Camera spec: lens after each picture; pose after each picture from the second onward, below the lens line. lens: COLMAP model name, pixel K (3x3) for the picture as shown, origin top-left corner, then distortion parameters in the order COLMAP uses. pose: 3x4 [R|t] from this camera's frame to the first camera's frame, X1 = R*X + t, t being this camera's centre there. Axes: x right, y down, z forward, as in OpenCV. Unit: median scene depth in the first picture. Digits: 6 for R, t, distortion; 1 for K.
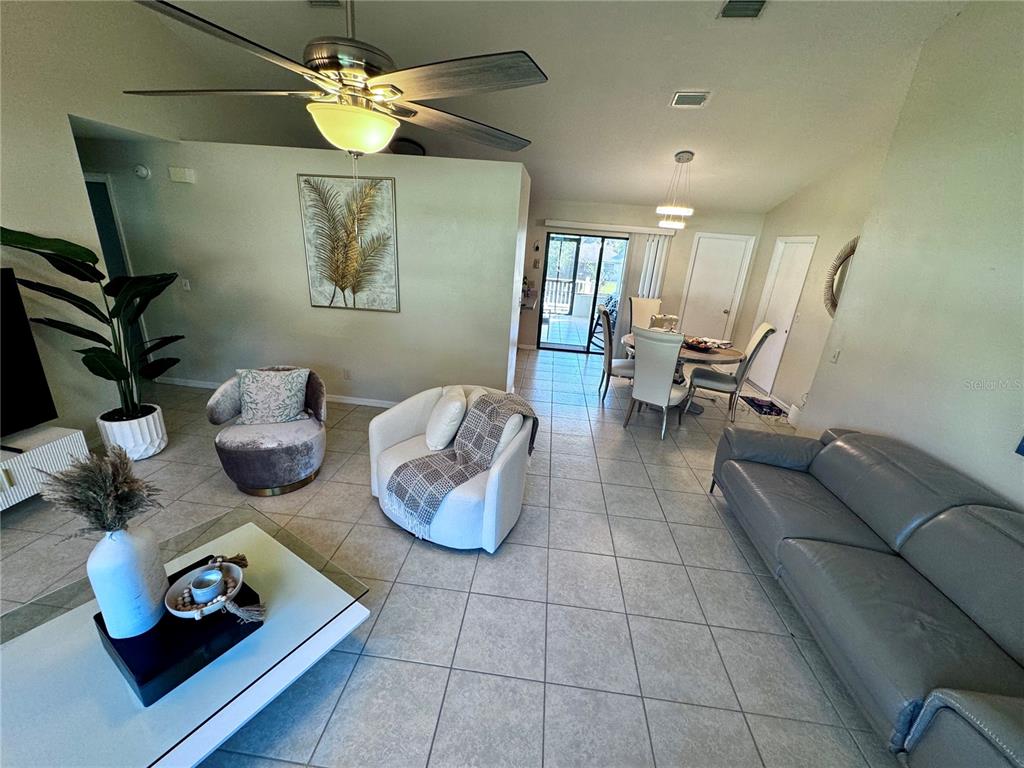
lens RADIAL K [[409.0, 0, 509.2], [0, 409.0, 385.1], [0, 0, 1]] dist [-0.001943, 0.000252]
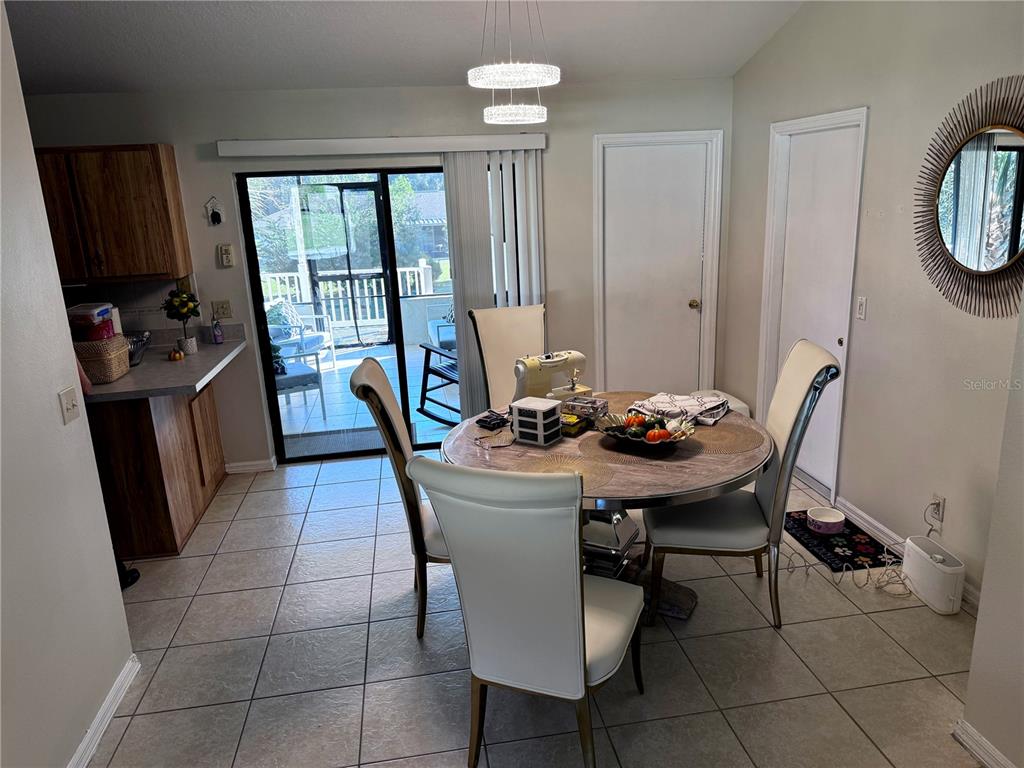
lens RADIAL K [[720.4, 0, 514.0], [0, 720.4, 383.6], [0, 0, 1]] dist [0.036911, -0.001067]
pose [[0.960693, -0.174776, 0.215691, 0.204354], [0.190914, 0.979994, -0.056238, -0.113312], [-0.201547, 0.095206, 0.974841, 0.369486]]
